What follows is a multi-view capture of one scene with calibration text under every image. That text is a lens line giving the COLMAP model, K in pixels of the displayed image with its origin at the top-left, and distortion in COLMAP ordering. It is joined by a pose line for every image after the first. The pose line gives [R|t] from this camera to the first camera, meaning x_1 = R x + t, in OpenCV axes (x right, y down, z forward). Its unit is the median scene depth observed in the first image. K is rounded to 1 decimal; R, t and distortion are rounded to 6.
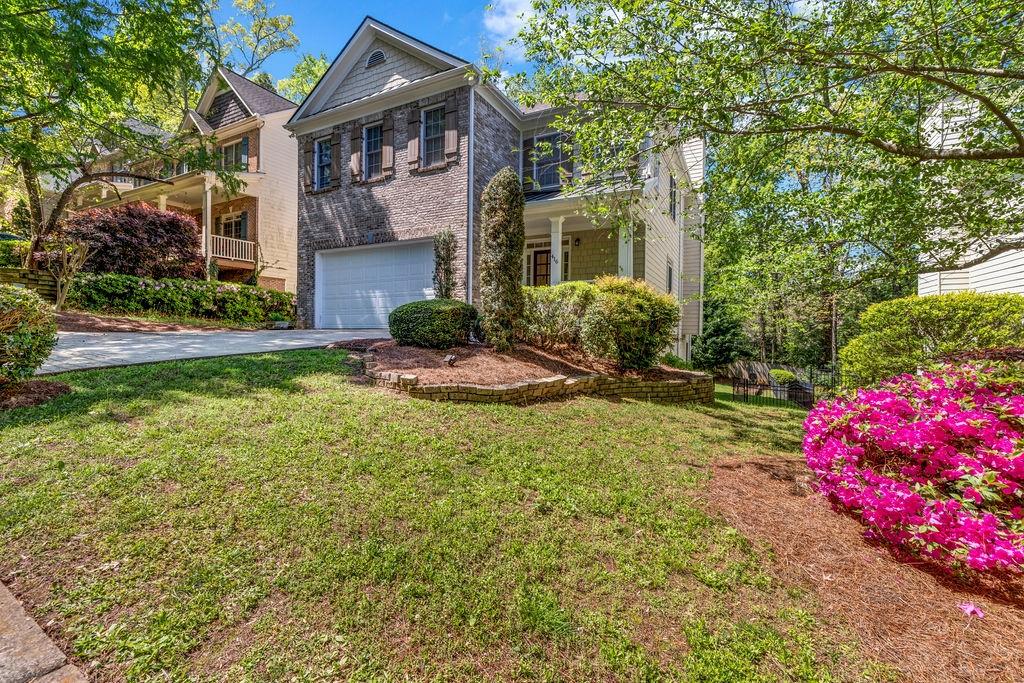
lens RADIAL K [[436.4, 0, 510.0], [0, 436.4, 337.2], [0, 0, 1]] dist [0.002855, -0.000127]
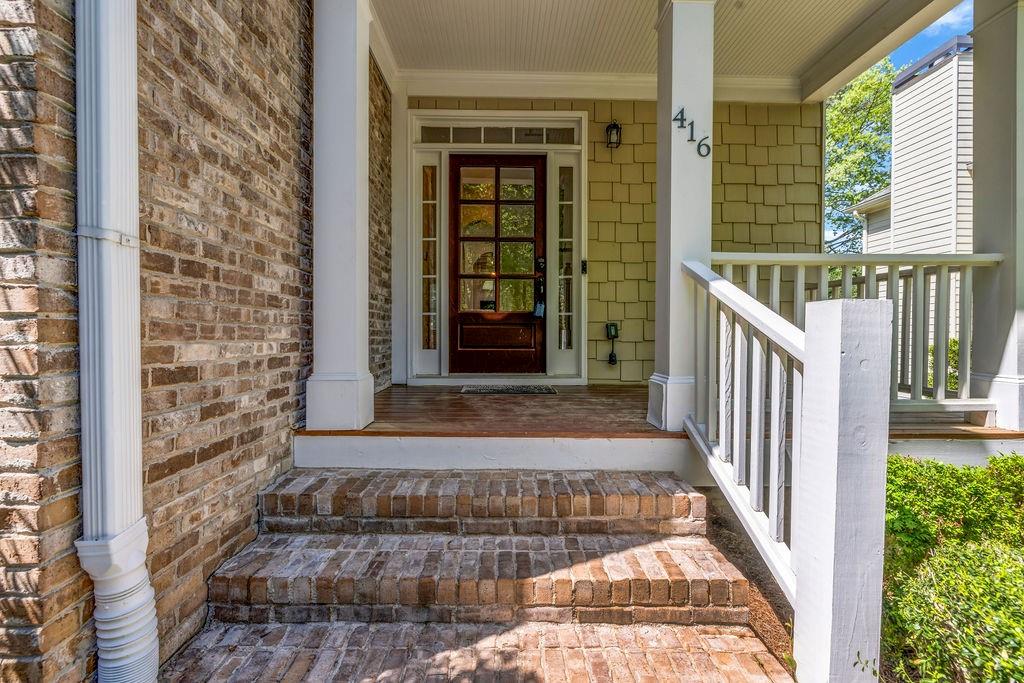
lens RADIAL K [[436.4, 0, 514.7], [0, 436.4, 339.2], [0, 0, 1]] dist [0.002855, -0.000127]
pose [[0.872461, -0.016615, 0.488401, -0.055461], [0.012117, 0.999850, 0.012368, -0.080444], [-0.488533, -0.004873, 0.872532, 0.767074]]
